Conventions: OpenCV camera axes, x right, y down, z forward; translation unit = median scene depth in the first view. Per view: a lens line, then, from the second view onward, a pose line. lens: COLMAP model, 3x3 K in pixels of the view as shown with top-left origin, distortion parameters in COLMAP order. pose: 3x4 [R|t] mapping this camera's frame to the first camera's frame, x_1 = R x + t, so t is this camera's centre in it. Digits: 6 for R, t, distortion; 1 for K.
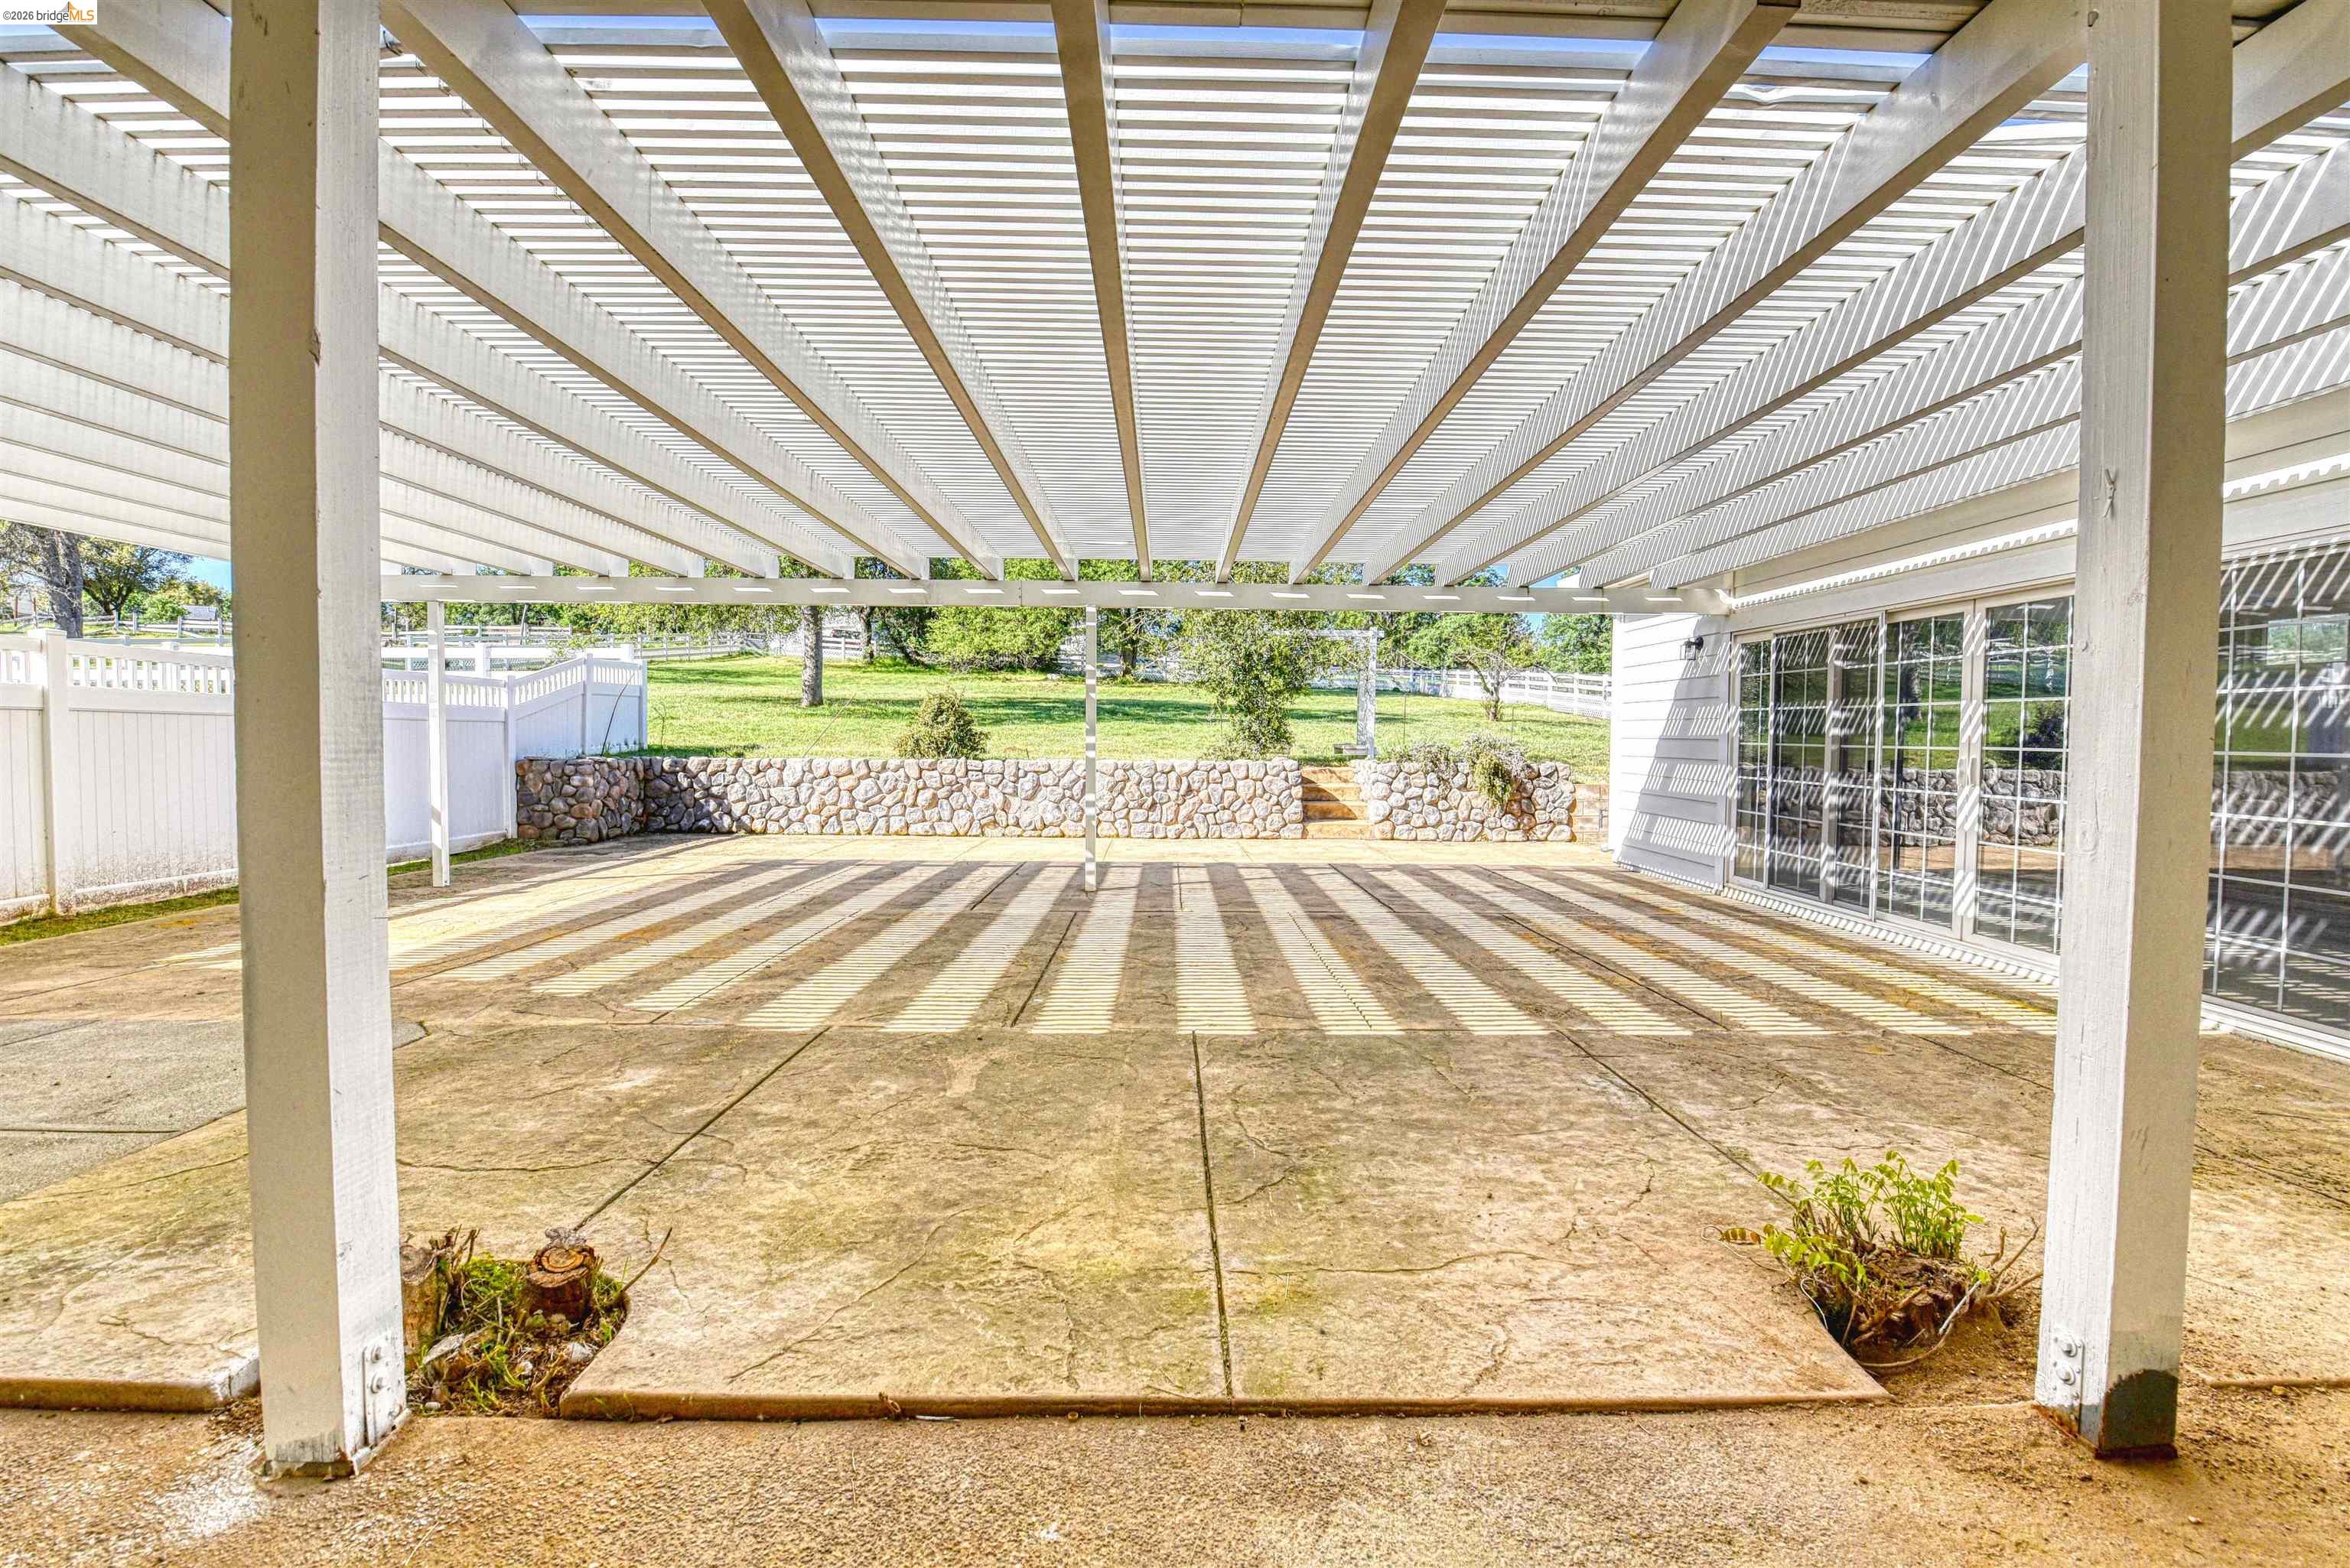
lens RADIAL K [[985.2, 0, 1181.4], [0, 985.2, 774.0], [0, 0, 1]] dist [-0.011700, -0.000114]
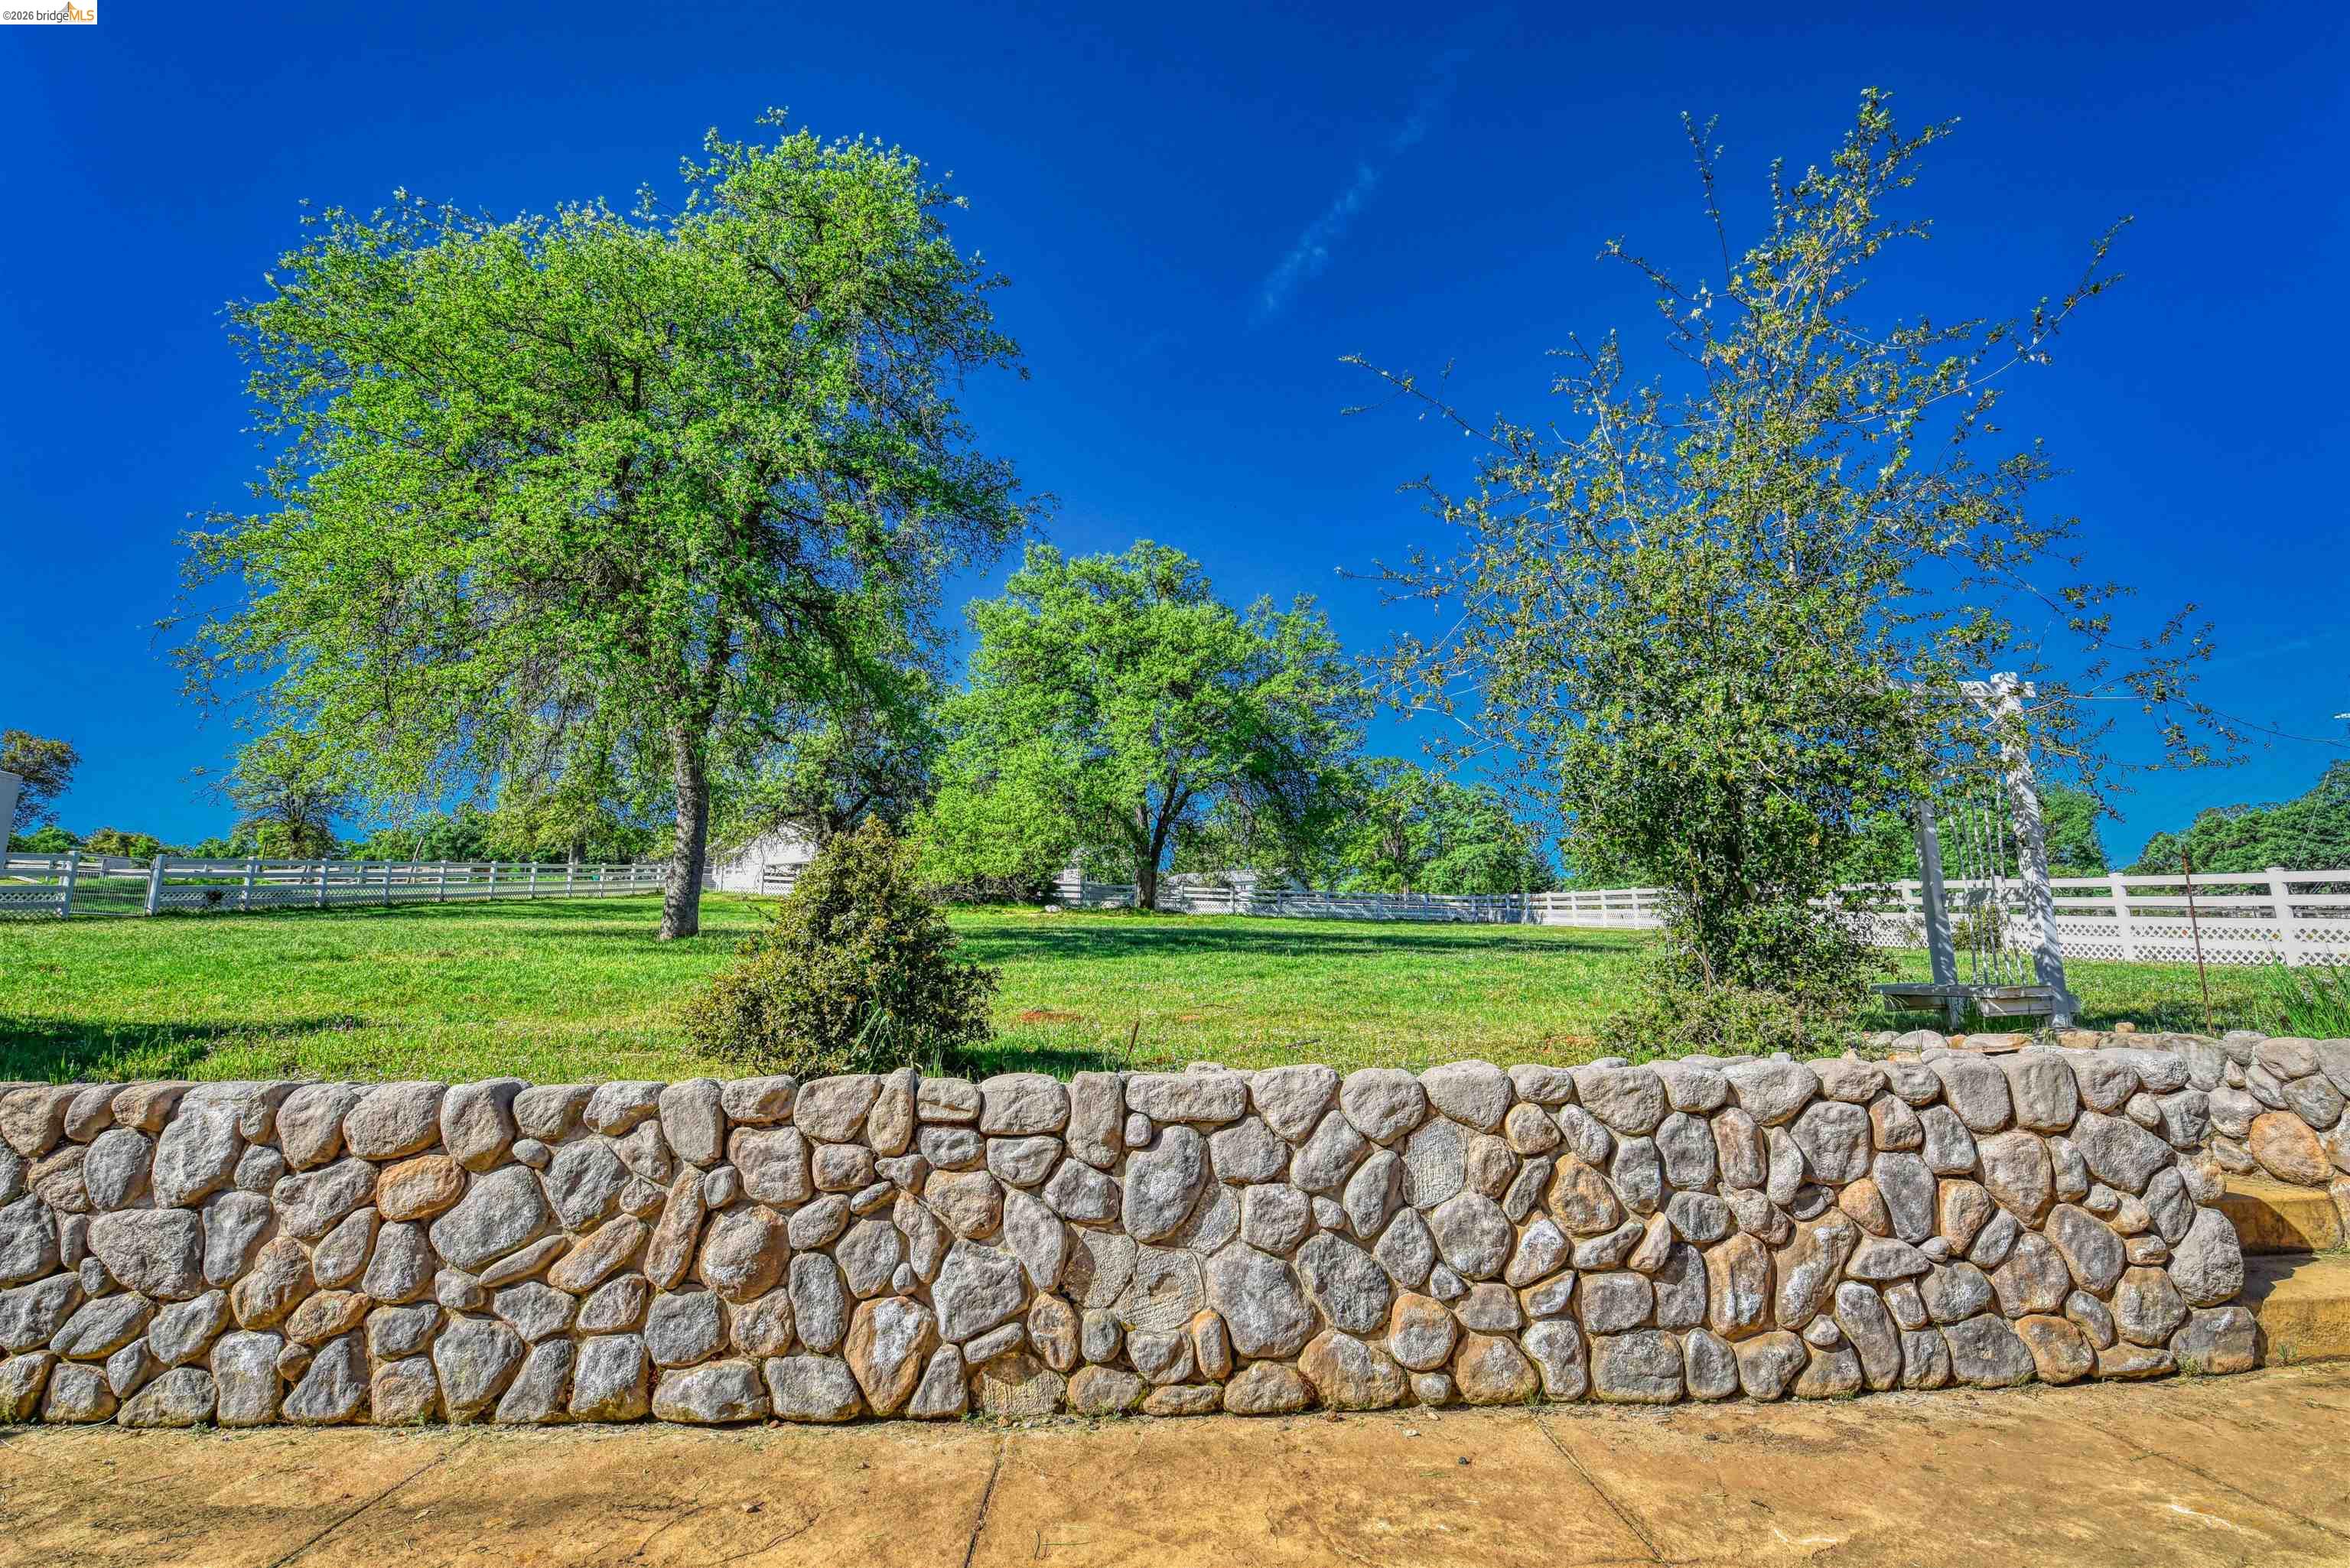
lens RADIAL K [[985.2, 0, 1181.4], [0, 985.2, 774.0], [0, 0, 1]] dist [-0.011700, -0.000114]
pose [[0.999671, -0.014533, 0.021153, -0.154942], [0.019254, 0.969642, -0.243770, -0.027141], [-0.016968, 0.244097, 0.969602, 0.737543]]
